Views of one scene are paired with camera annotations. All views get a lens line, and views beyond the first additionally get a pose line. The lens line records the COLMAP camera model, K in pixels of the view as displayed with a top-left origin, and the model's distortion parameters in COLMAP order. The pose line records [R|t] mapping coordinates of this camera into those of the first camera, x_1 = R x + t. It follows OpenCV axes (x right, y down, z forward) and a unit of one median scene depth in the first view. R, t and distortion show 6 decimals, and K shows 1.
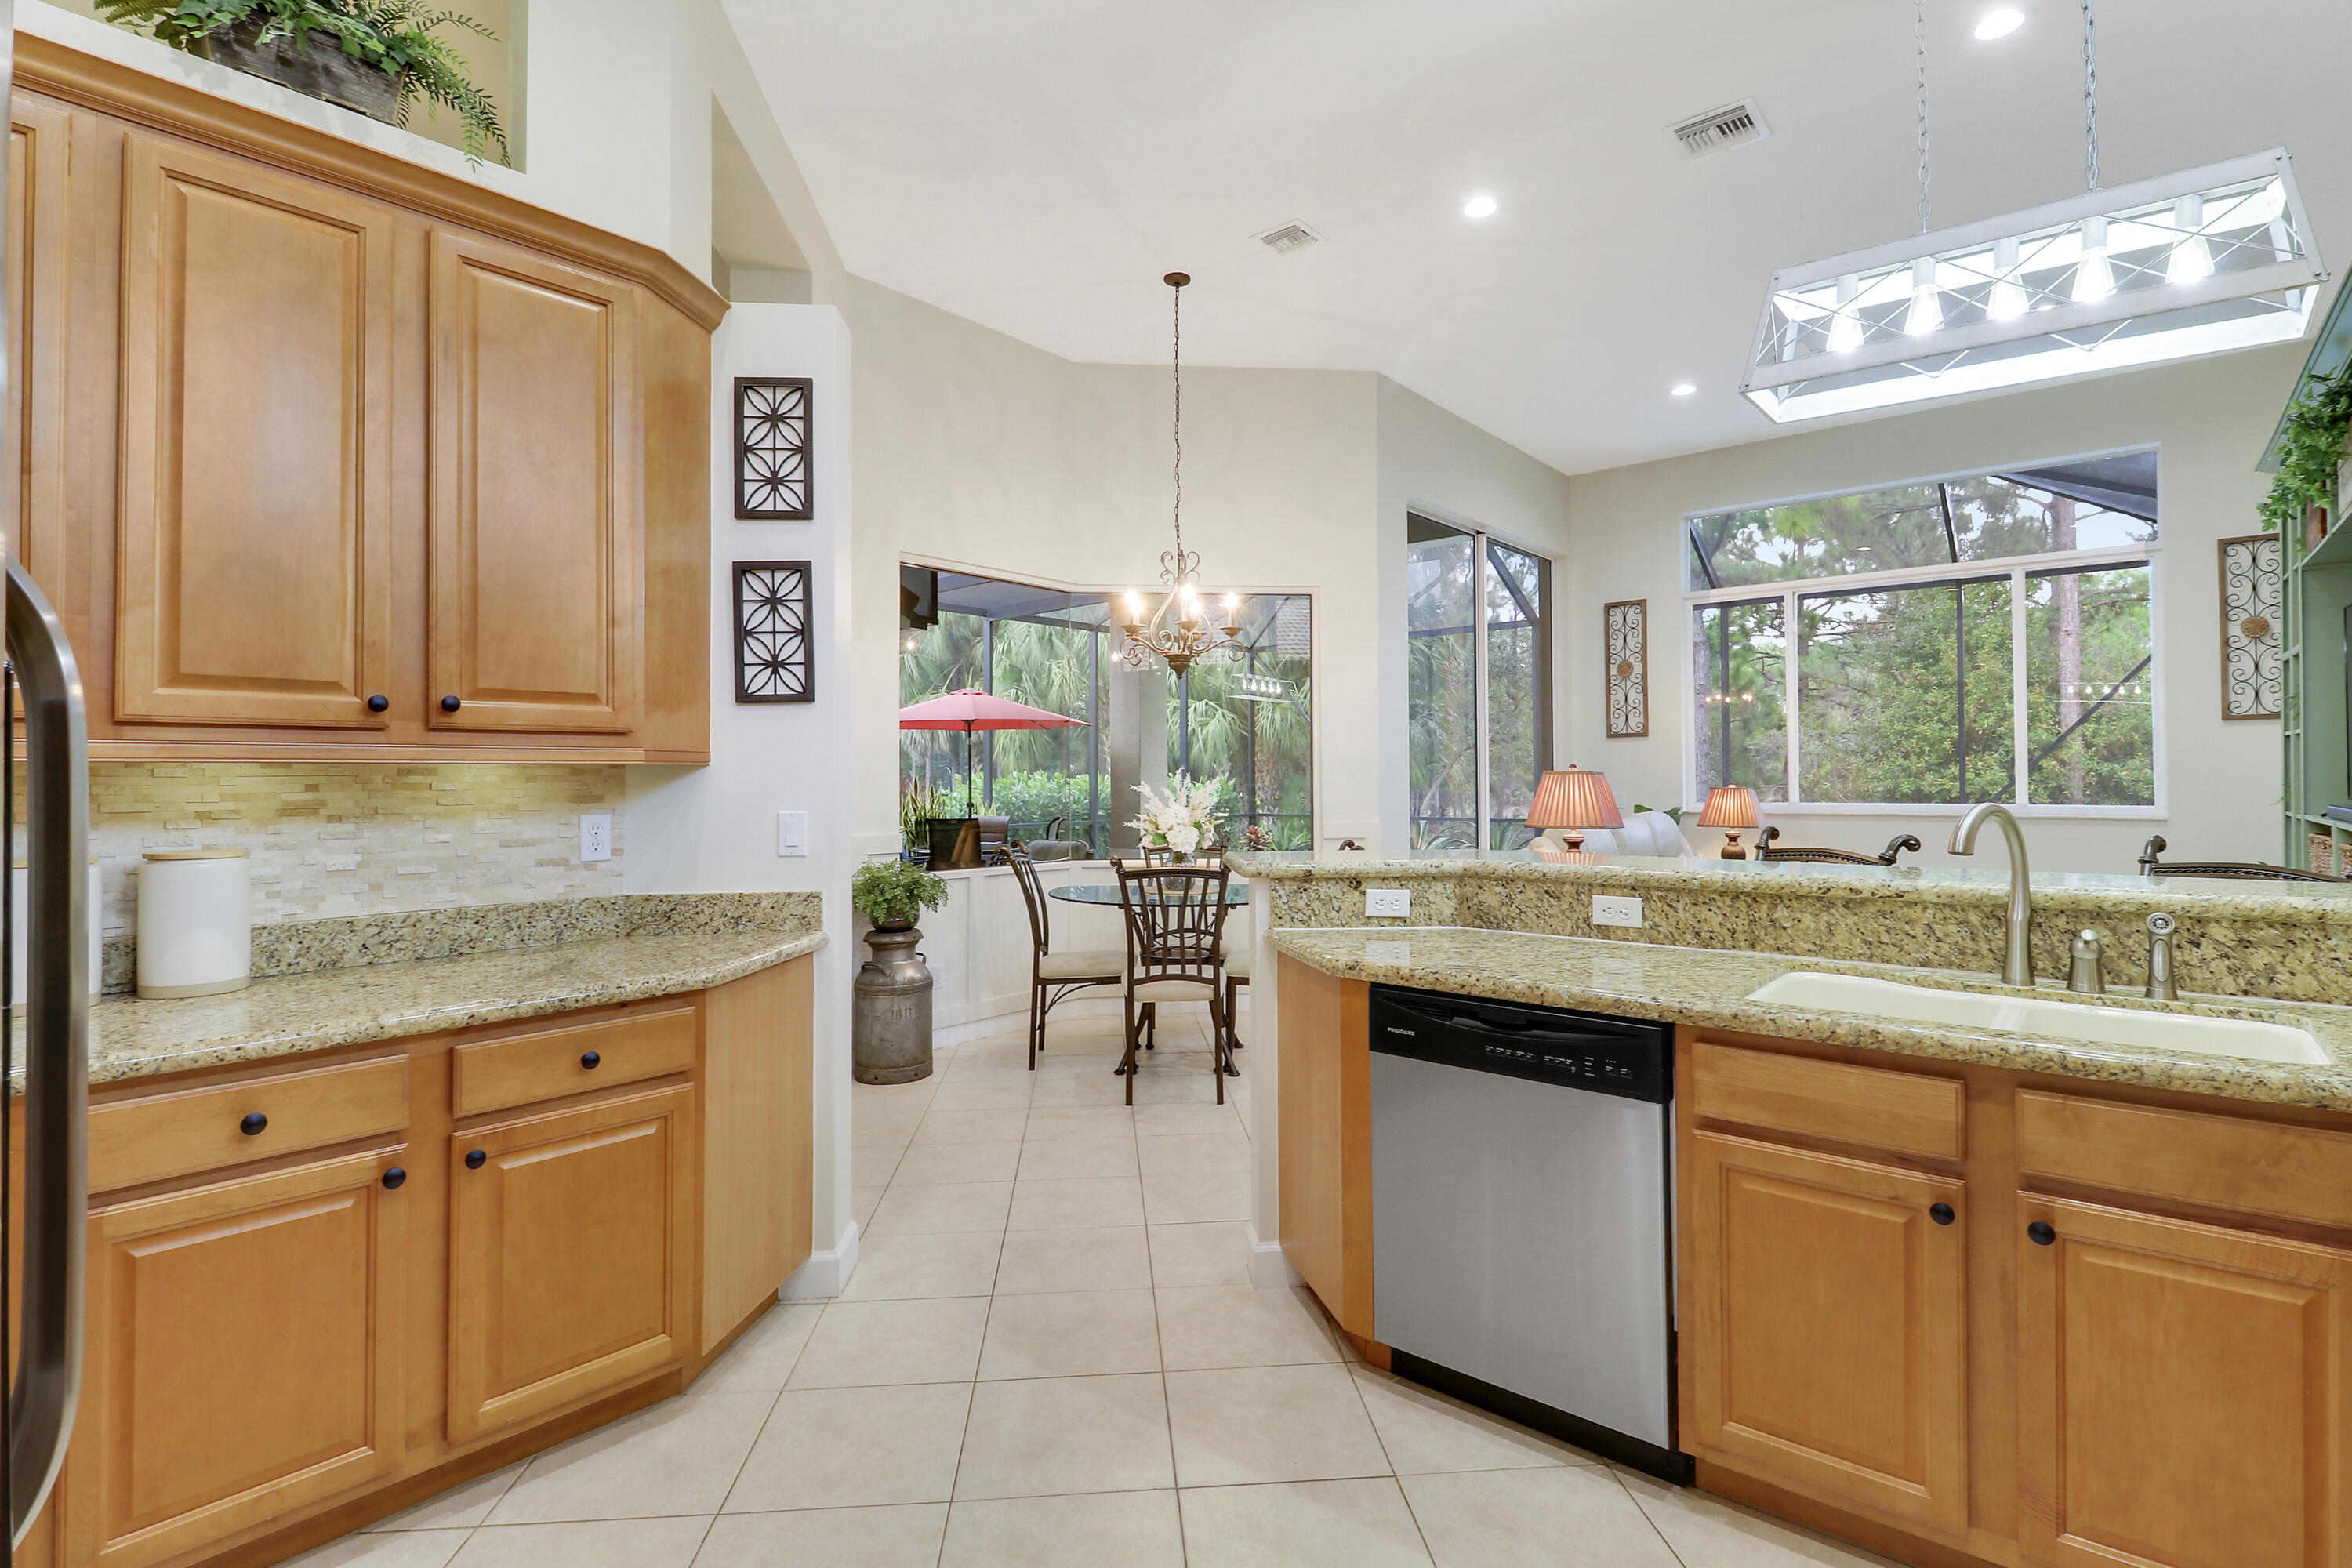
lens RADIAL K [[1097.7, 0, 1175.1], [0, 1097.7, 762.3], [0, 0, 1]] dist [-0.005060, -0.005338]
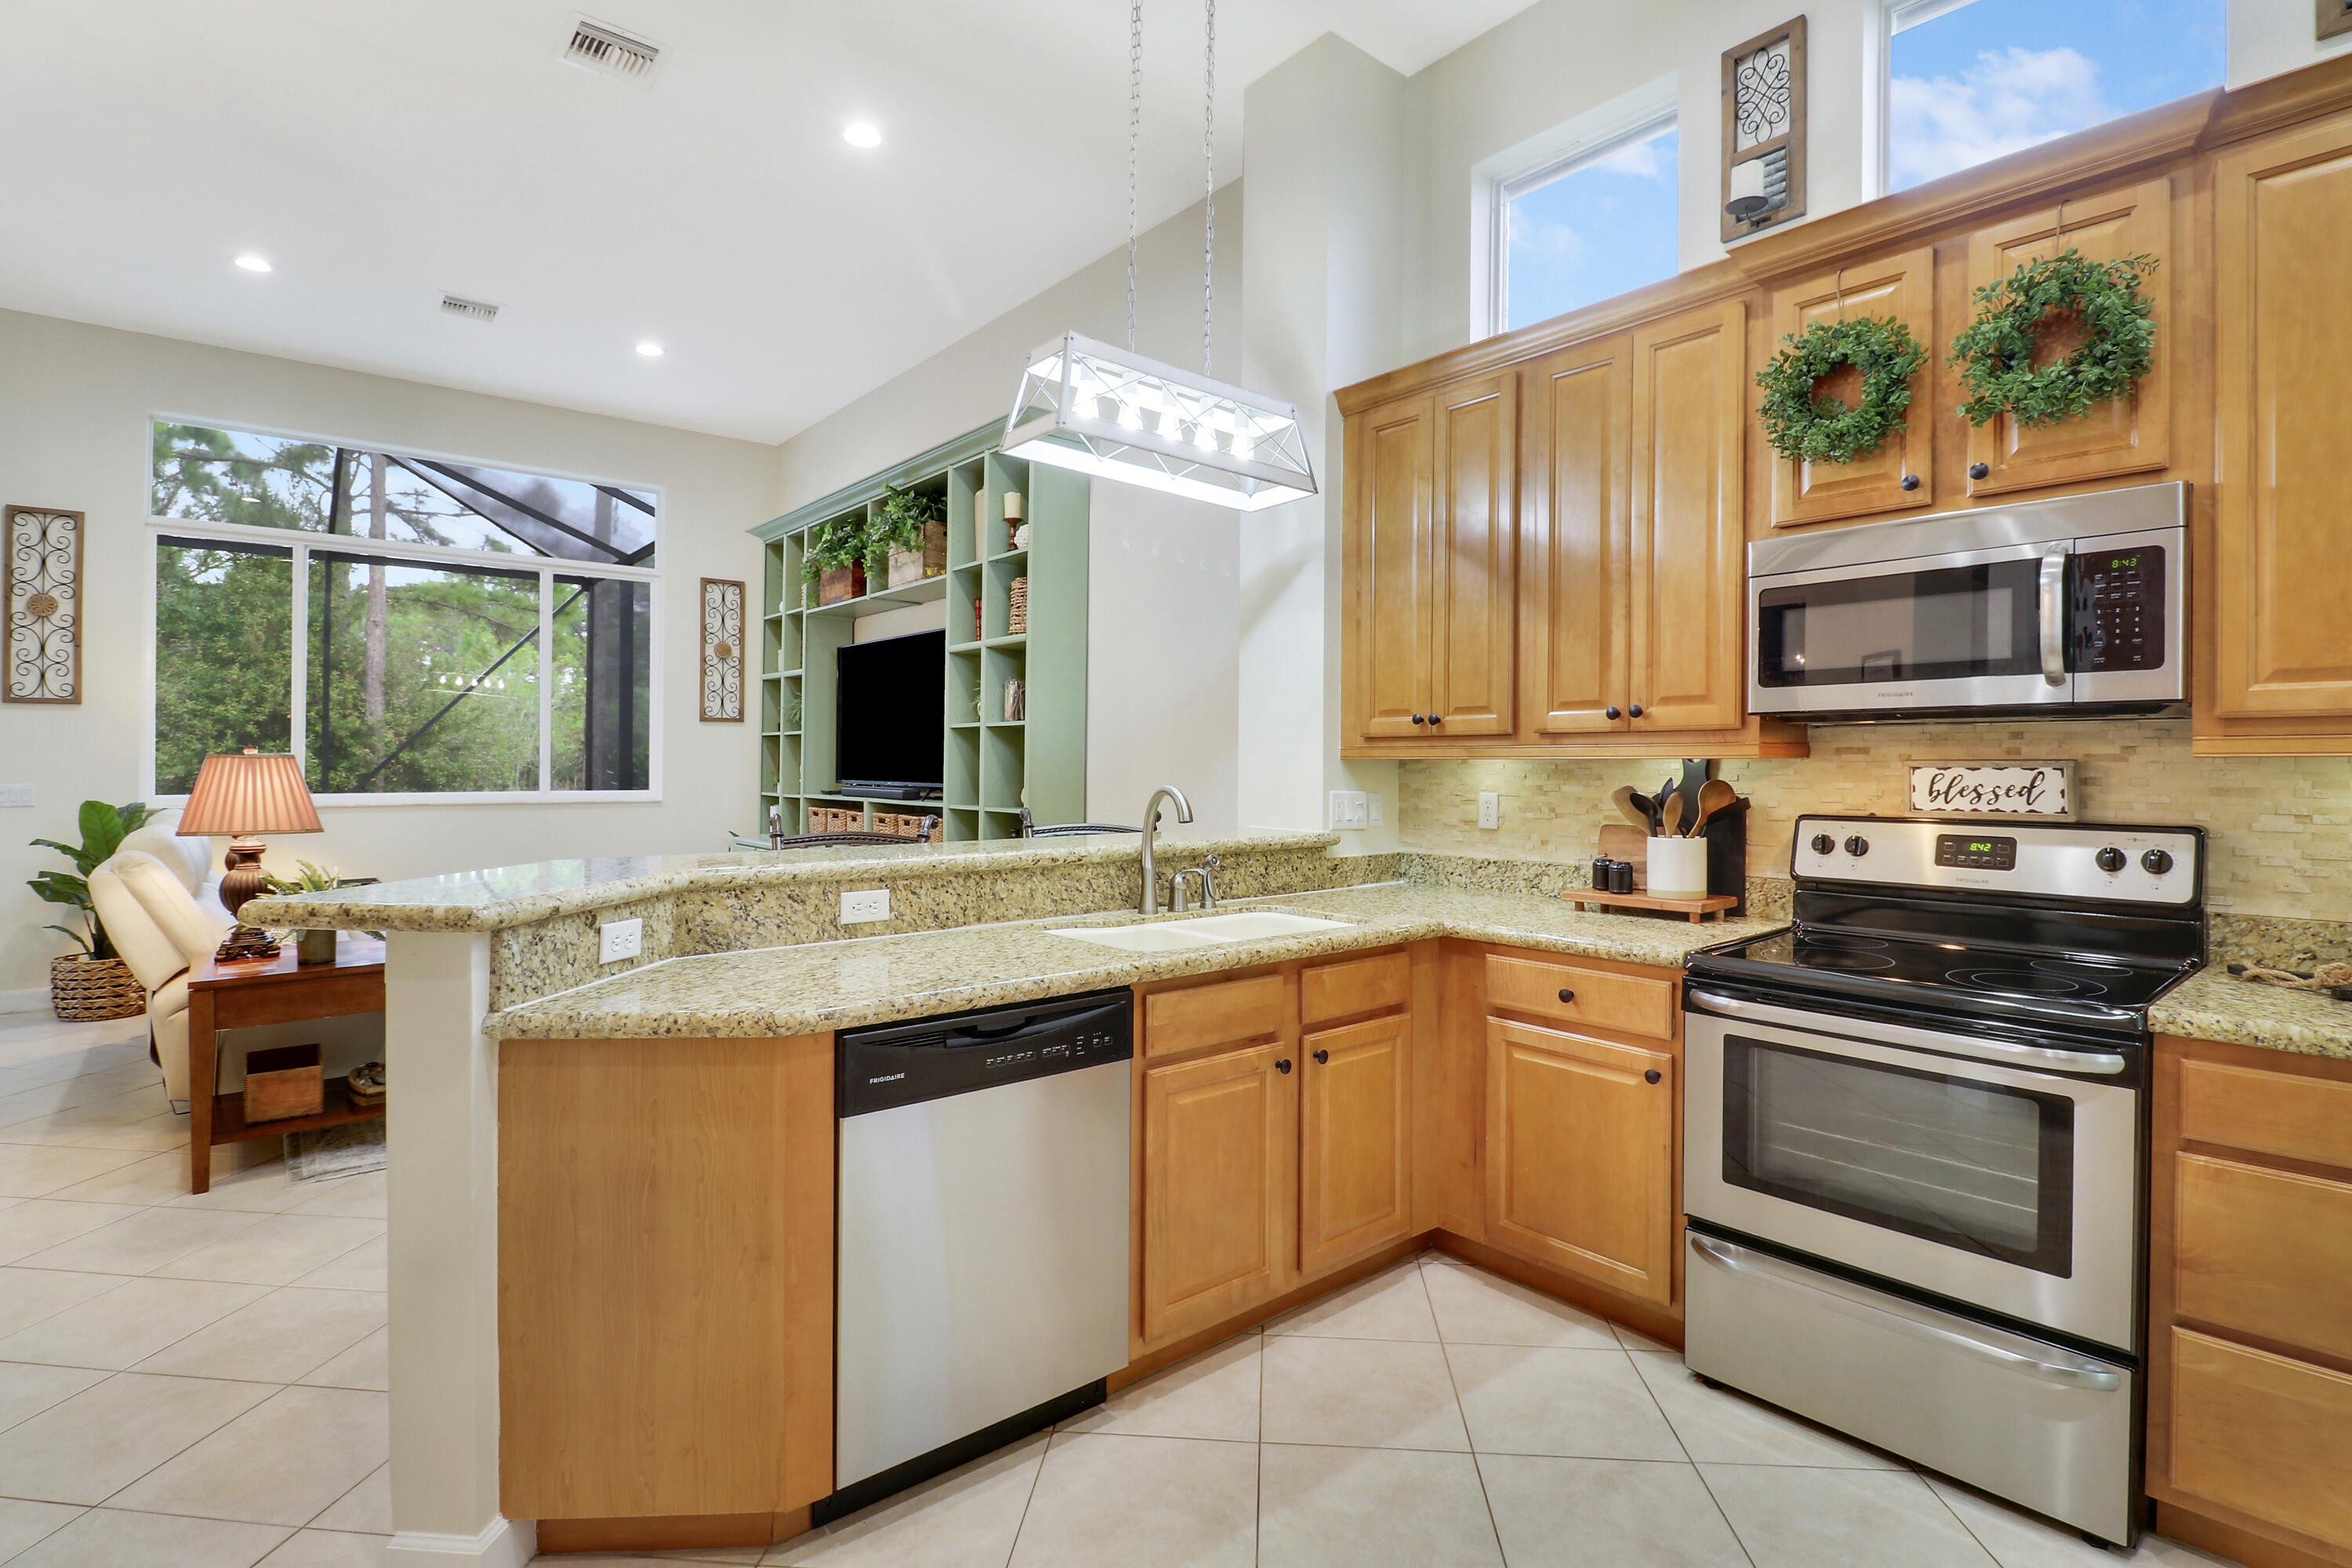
lens RADIAL K [[1097.7, 0, 1191.9], [0, 1097.7, 755.4], [0, 0, 1]] dist [-0.005060, -0.005338]
pose [[0.158194, 0.013153, 0.987320, -0.483964], [-0.018732, 0.999771, -0.010318, 0.009464], [-0.987230, -0.016862, 0.158404, 0.564438]]
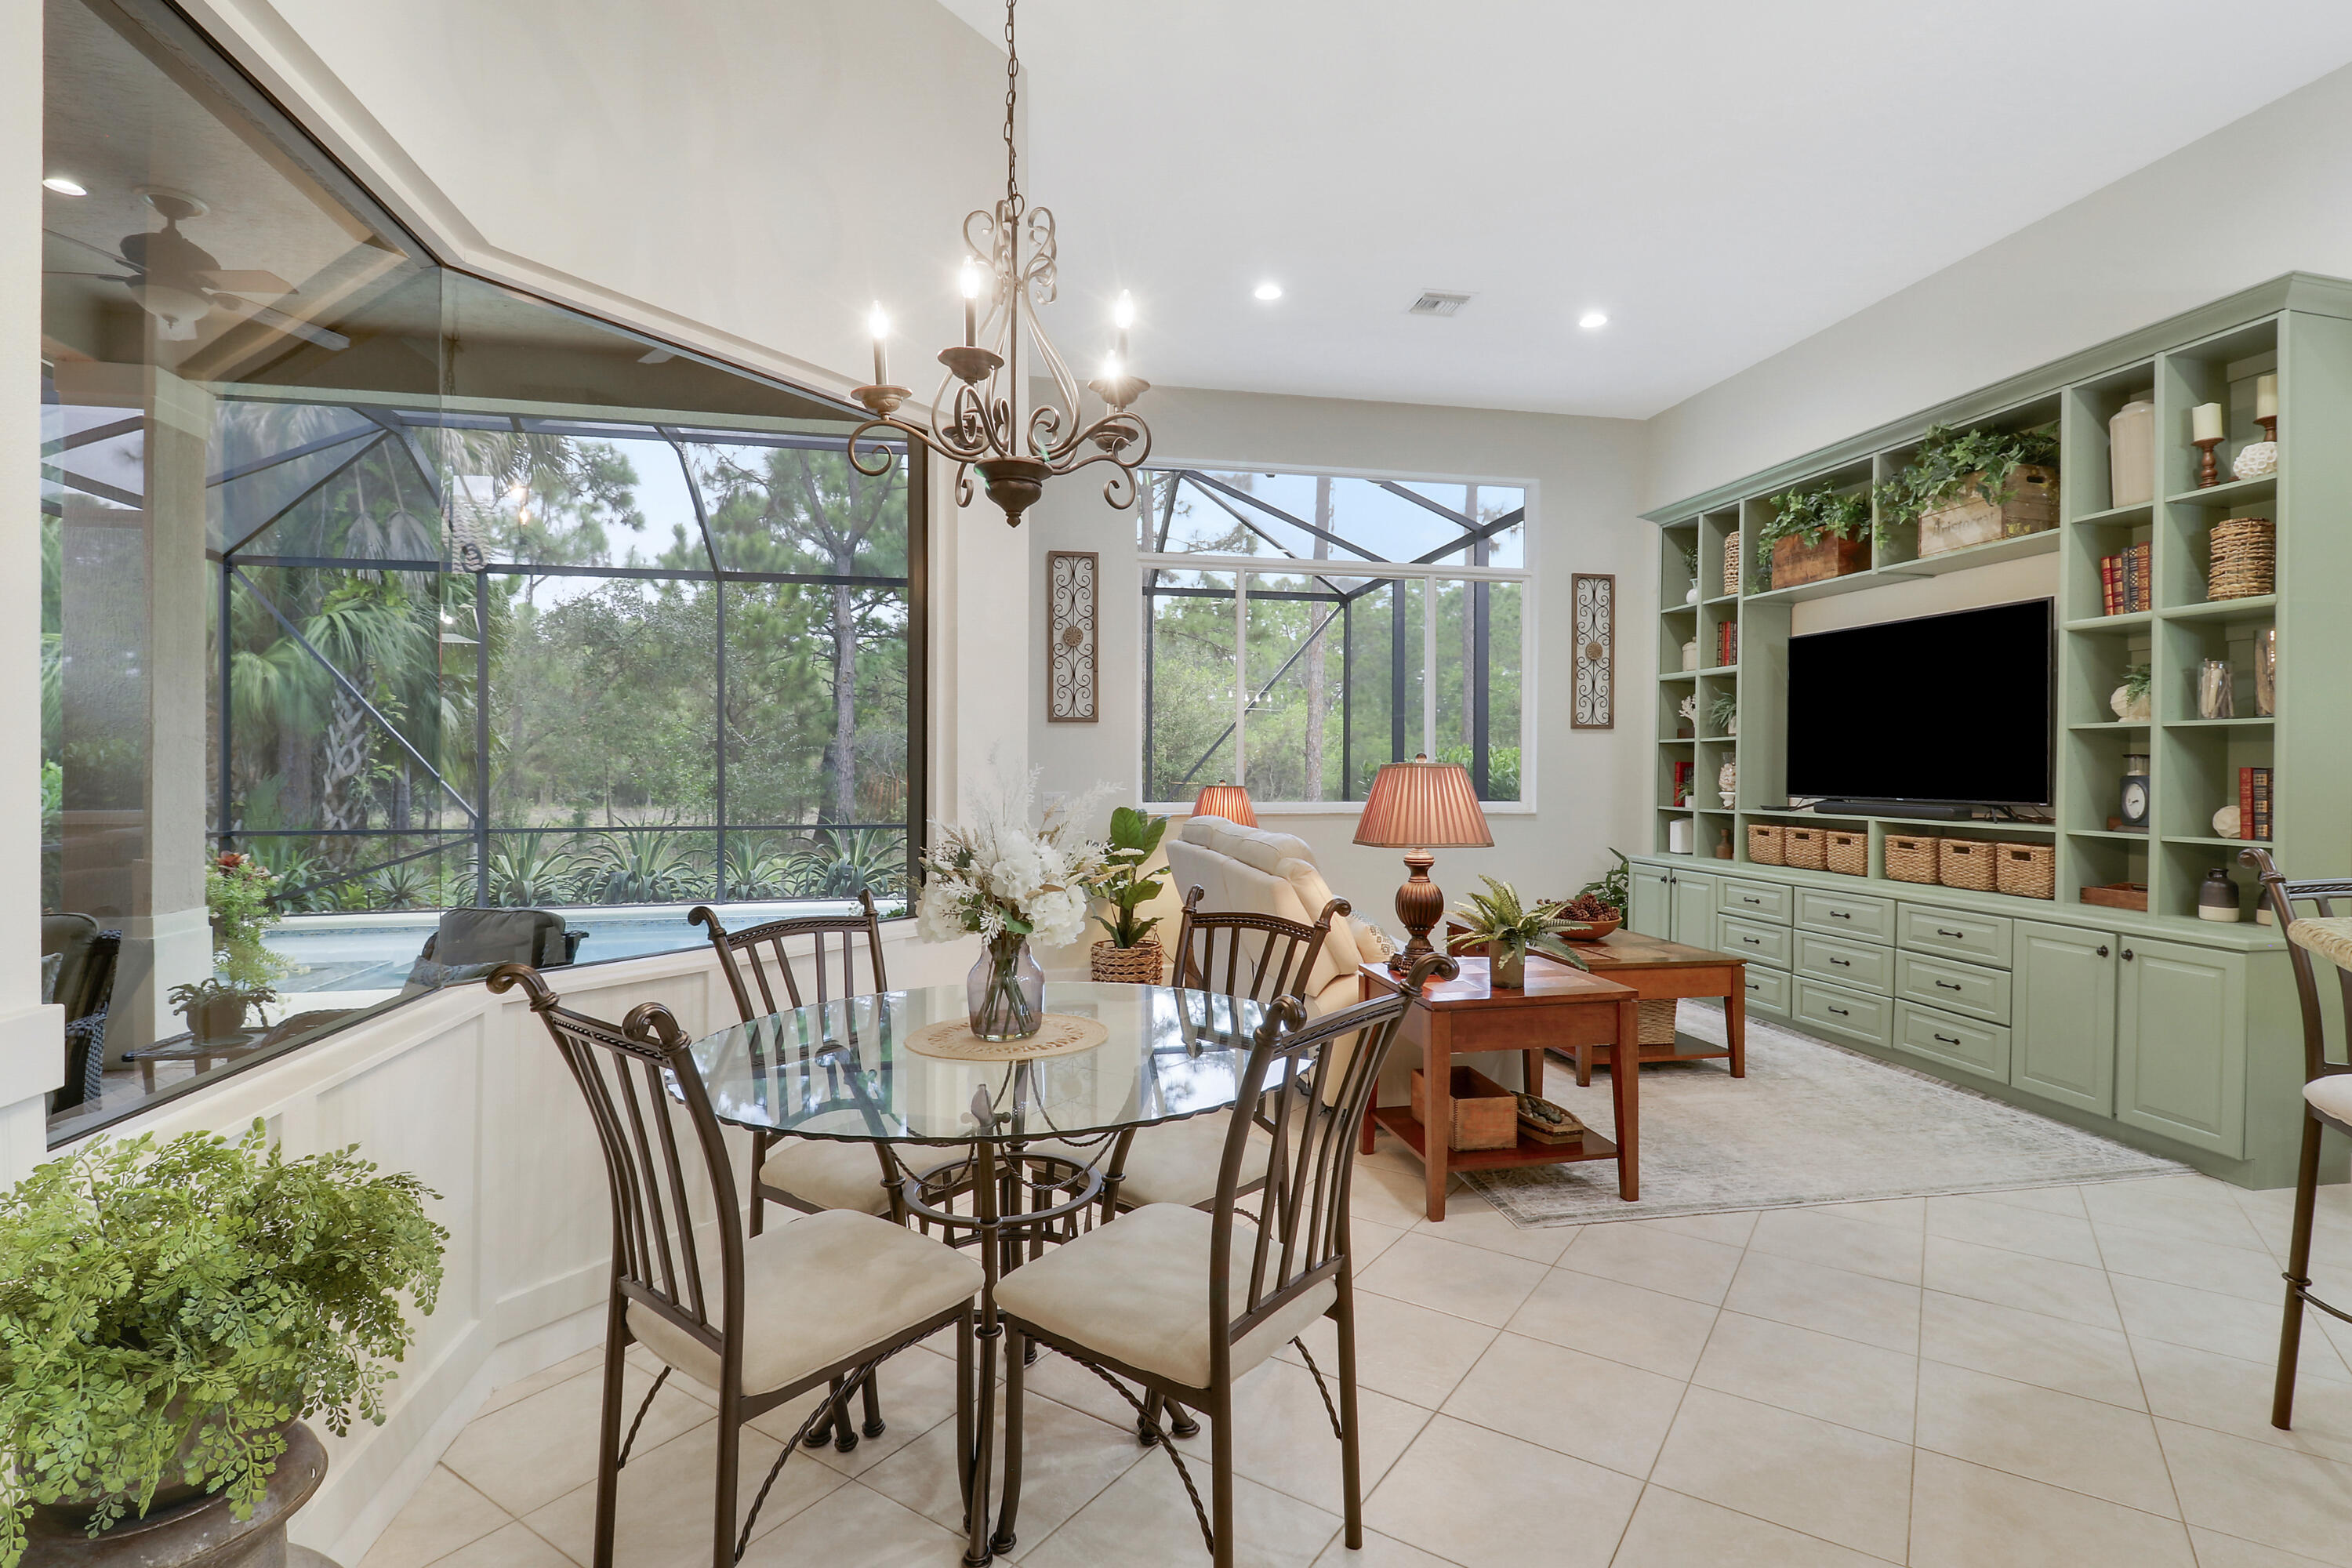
lens RADIAL K [[1097.7, 0, 1157.1], [0, 1097.7, 792.8], [0, 0, 1]] dist [-0.005060, -0.005338]
pose [[0.630702, -0.006499, 0.775998, -0.570211], [-0.020751, 0.999466, 0.025236, 0.024548], [-0.775747, -0.032019, 0.630231, 1.438706]]
